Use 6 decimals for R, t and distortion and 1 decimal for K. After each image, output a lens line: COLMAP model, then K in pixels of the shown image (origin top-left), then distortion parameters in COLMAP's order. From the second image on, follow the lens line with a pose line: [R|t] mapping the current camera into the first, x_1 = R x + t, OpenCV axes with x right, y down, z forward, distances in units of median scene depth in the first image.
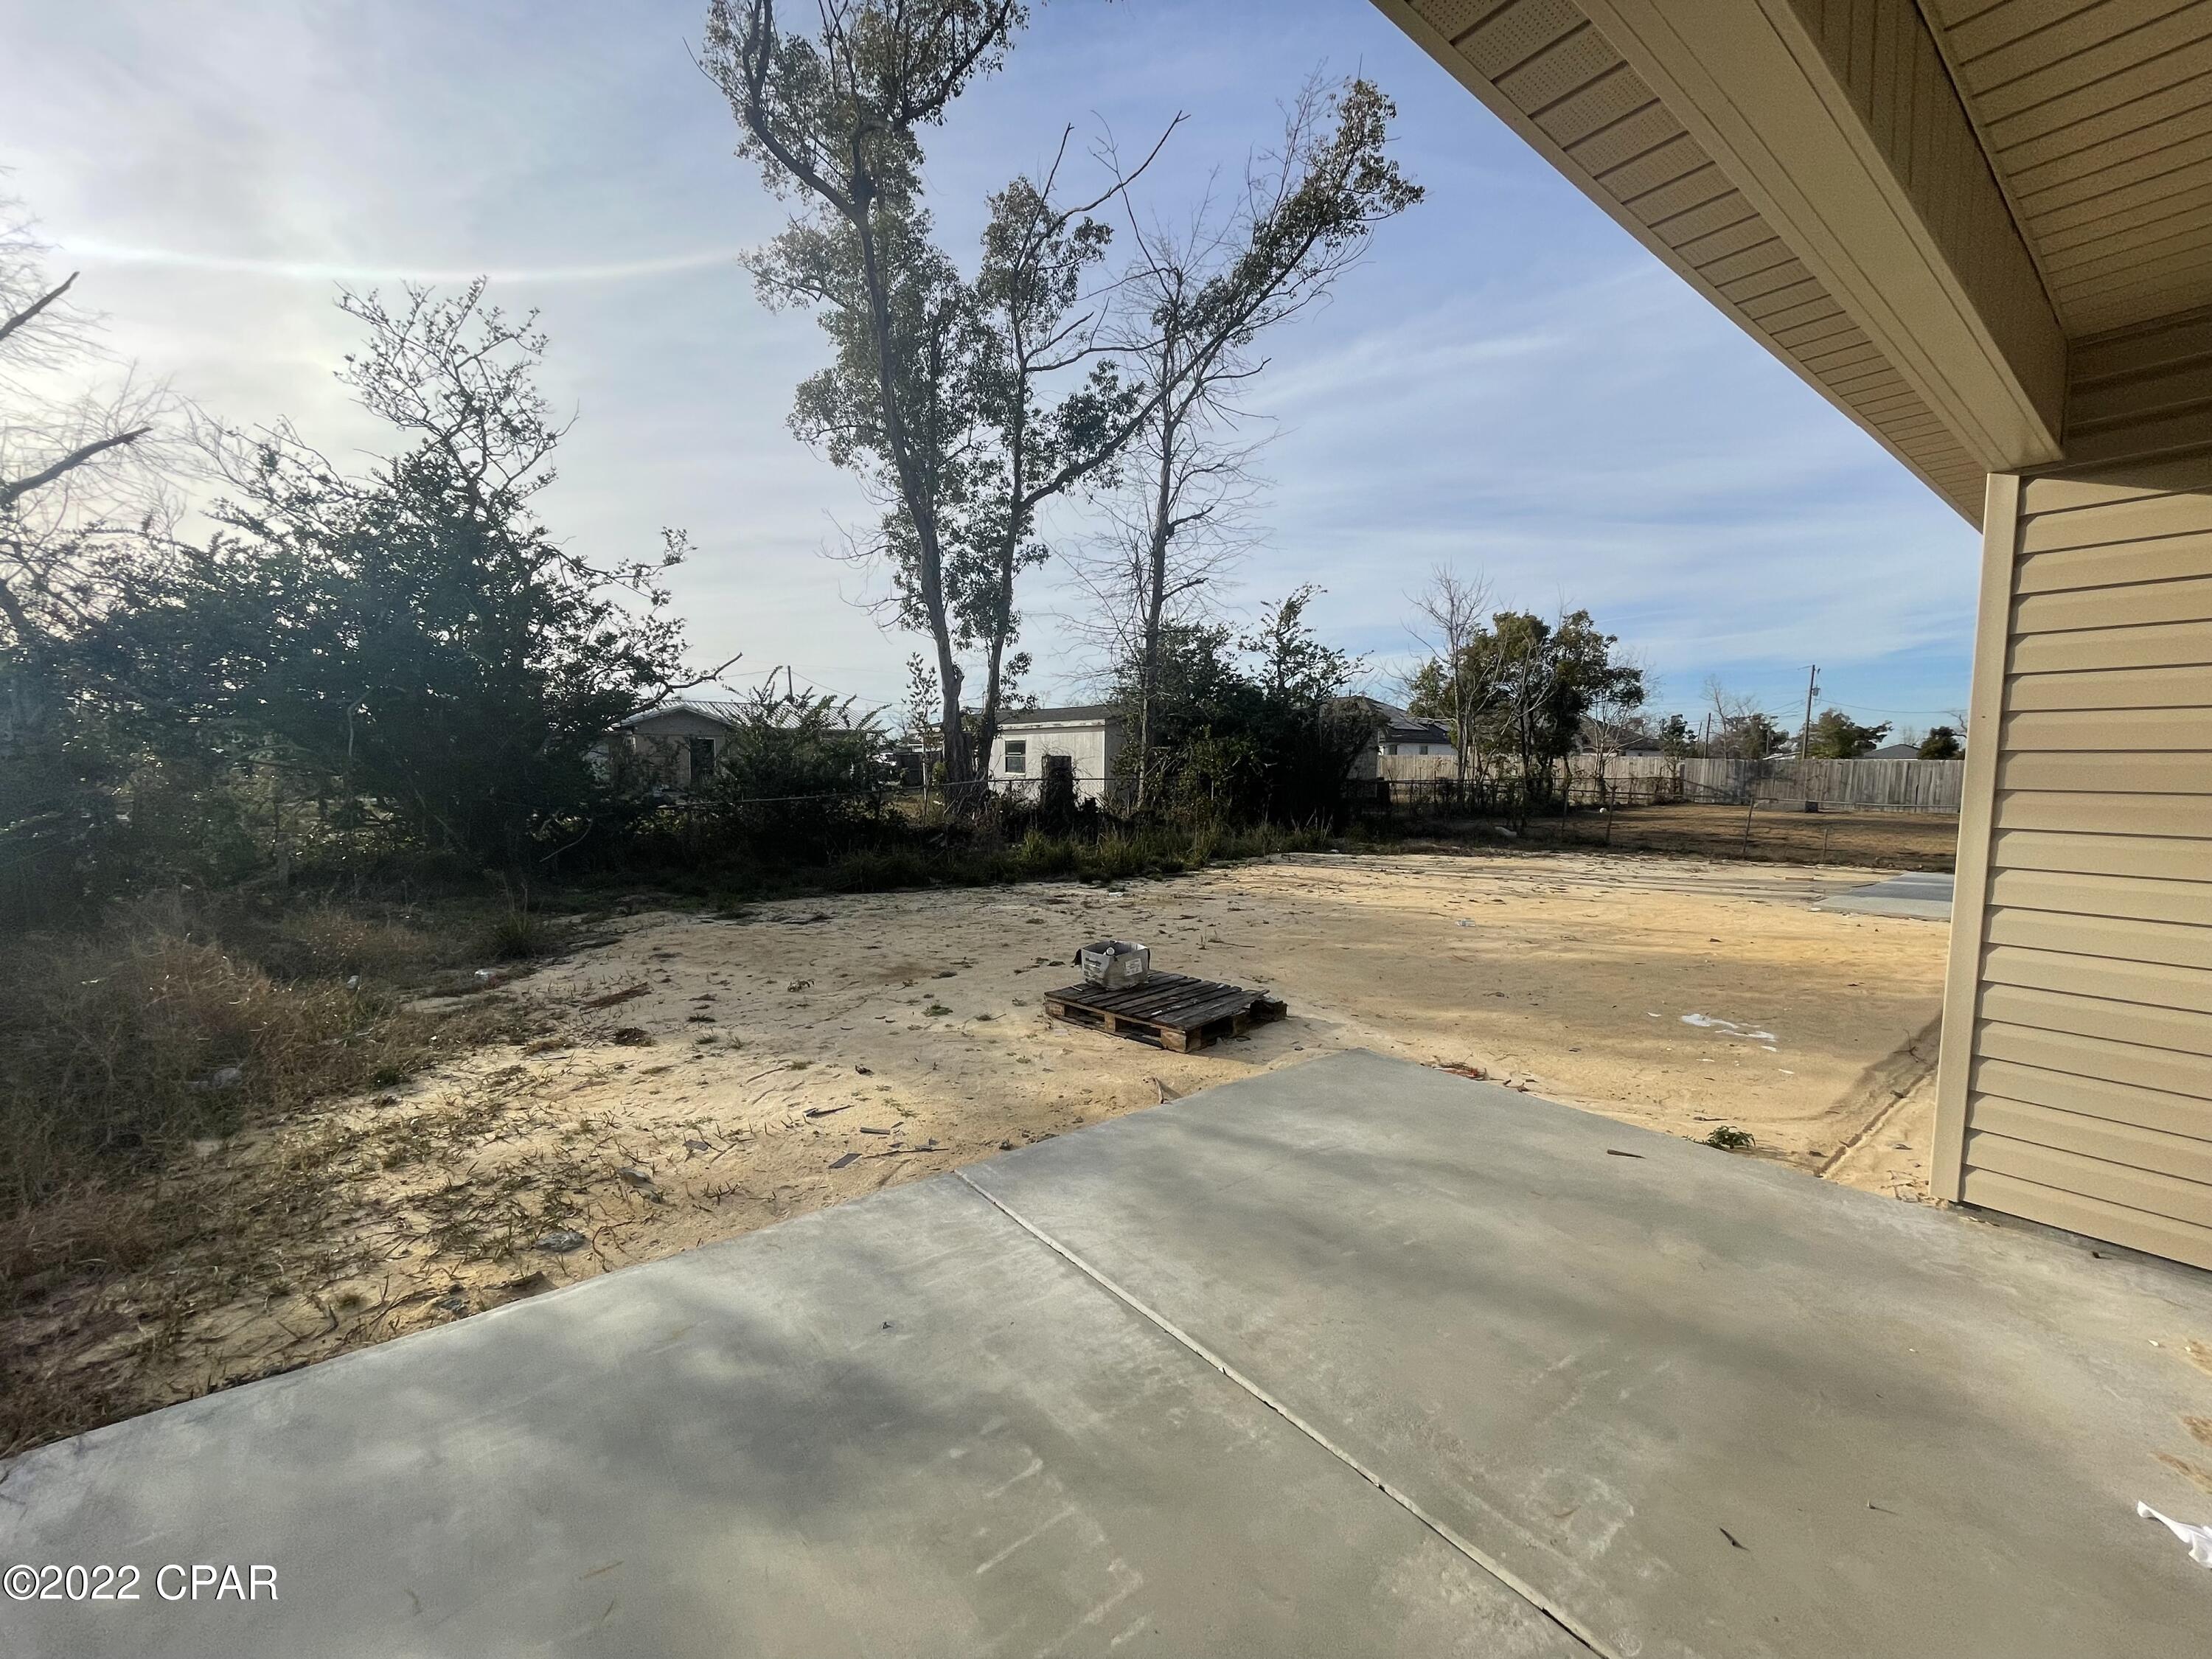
lens RADIAL K [[889.4, 0, 1096.6], [0, 889.4, 834.6], [0, 0, 1]] dist [-0.002748, -0.000711]
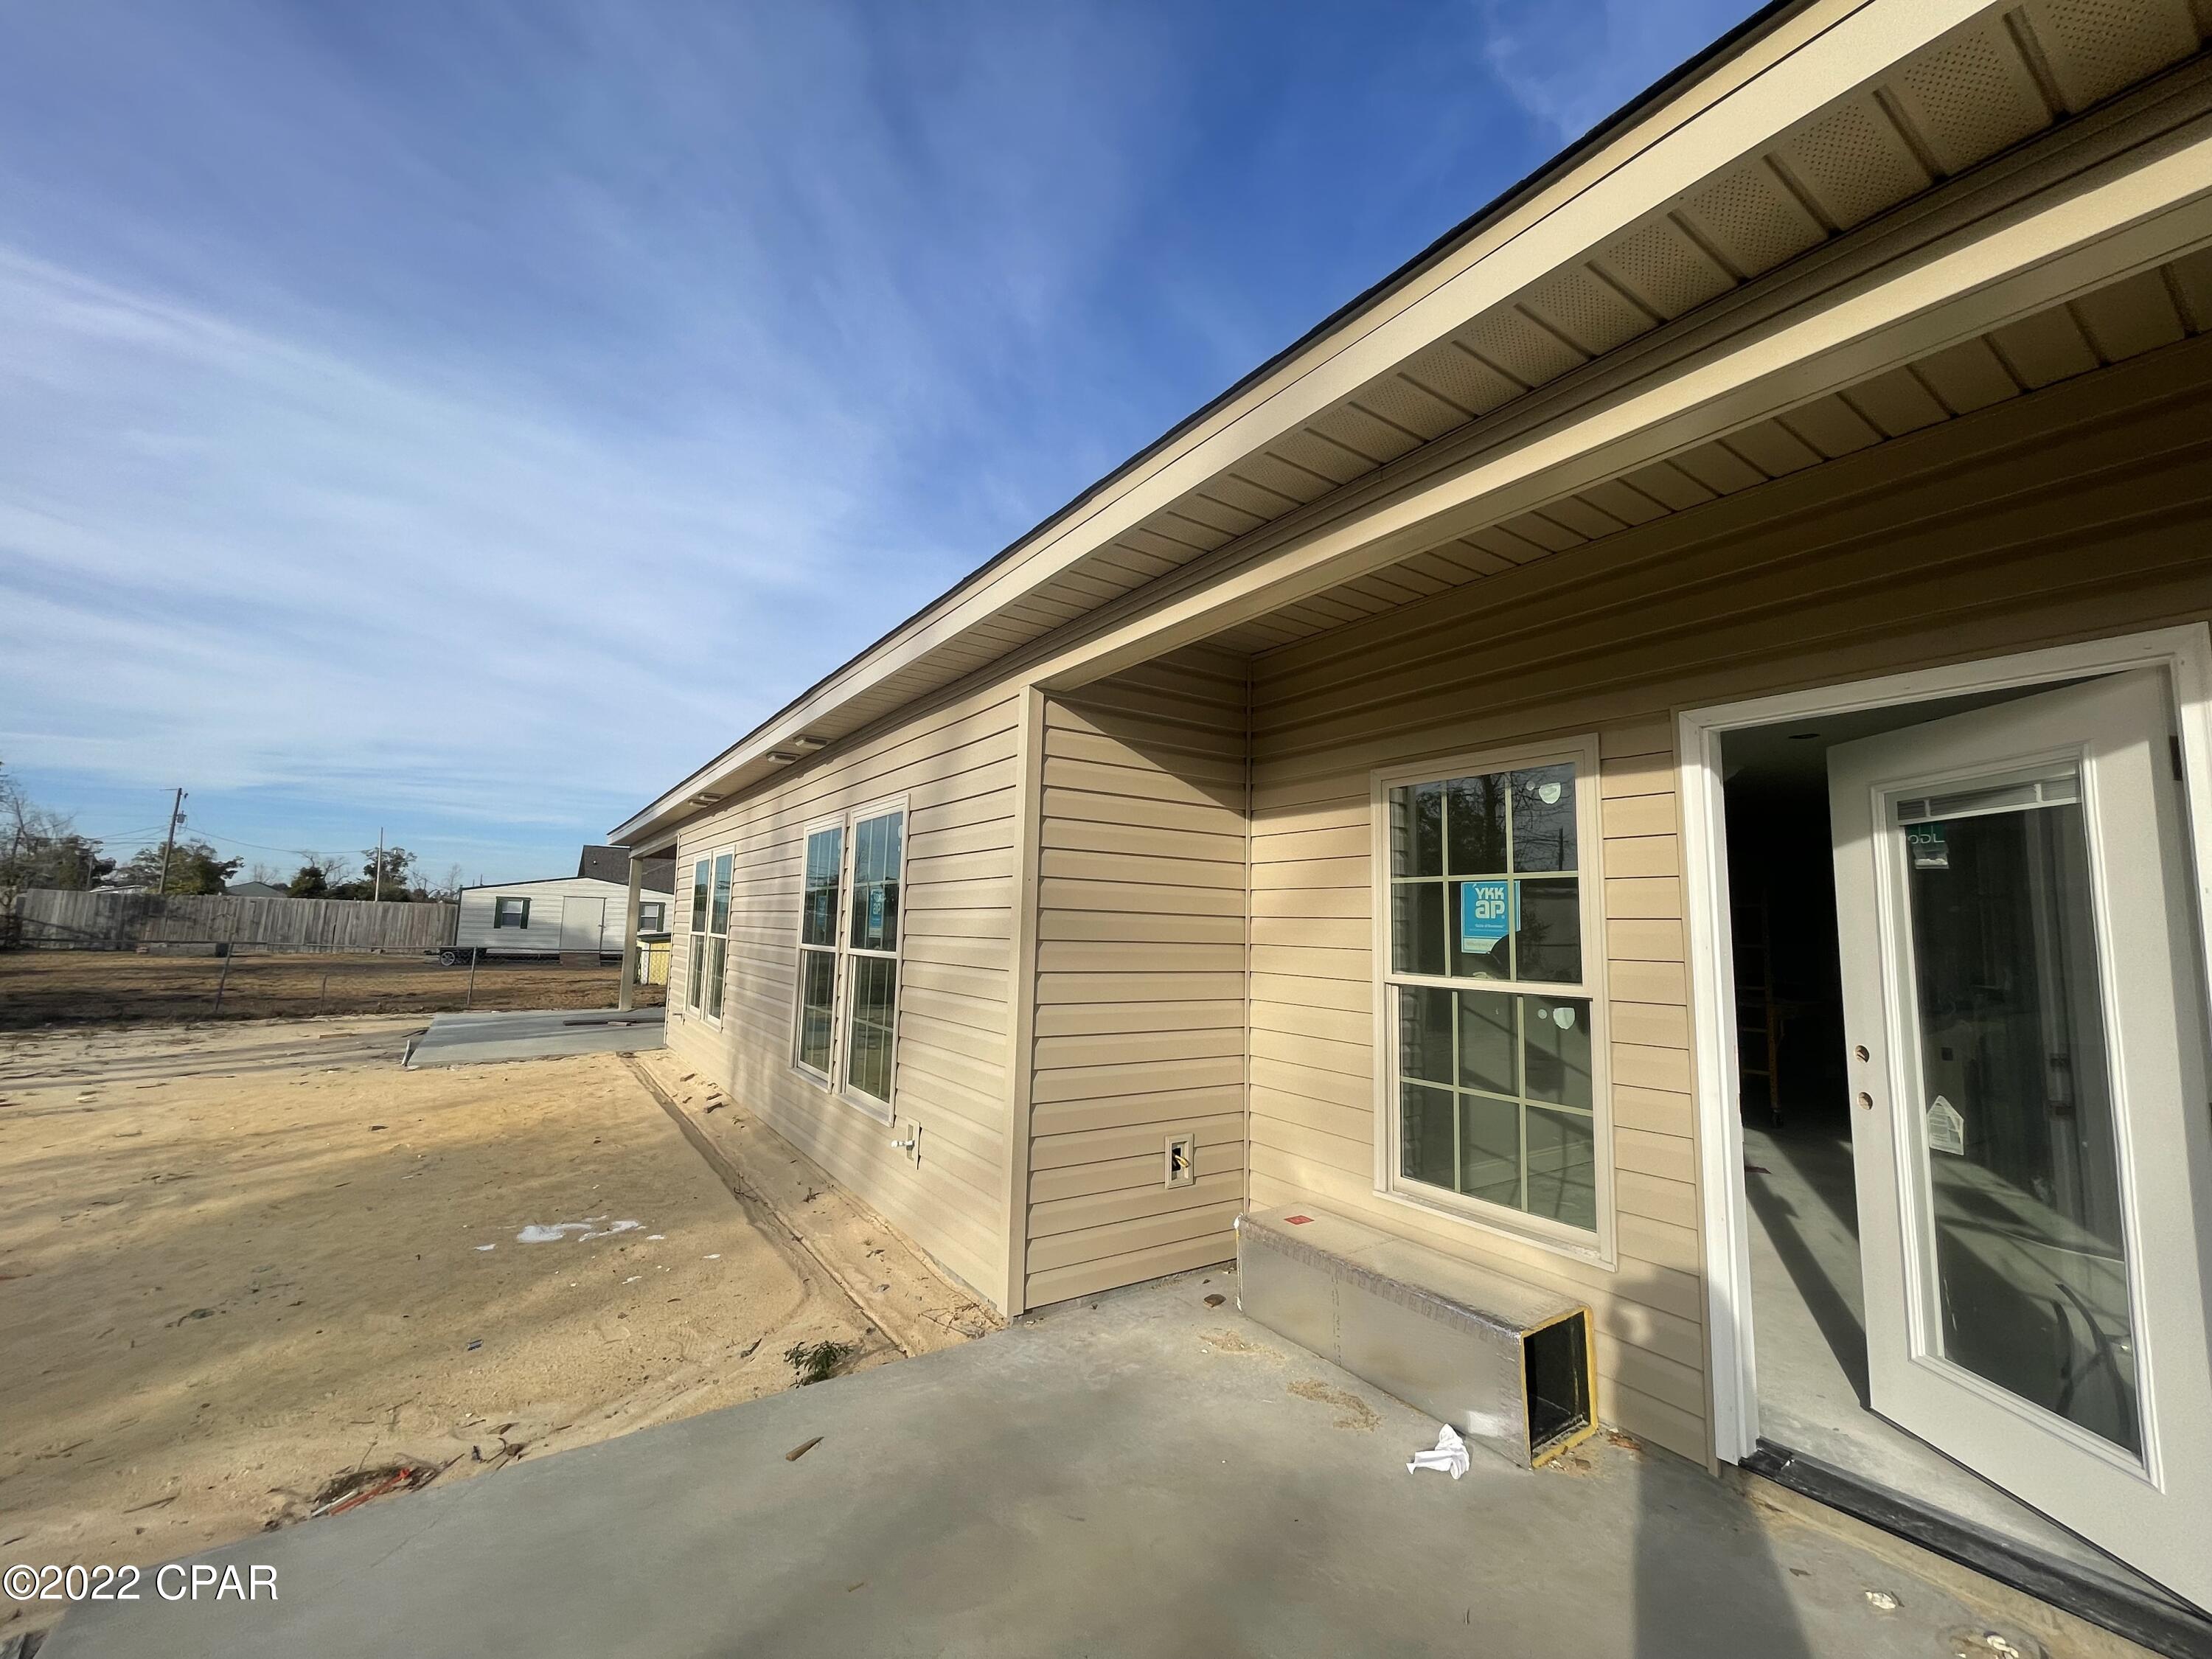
lens RADIAL K [[889.4, 0, 1096.6], [0, 889.4, 834.6], [0, 0, 1]] dist [-0.002748, -0.000711]
pose [[0.063034, 0.100124, 0.992976, -0.041337], [0.055005, 0.993094, -0.103627, -0.013263], [-0.996494, 0.061150, 0.057091, 0.172636]]
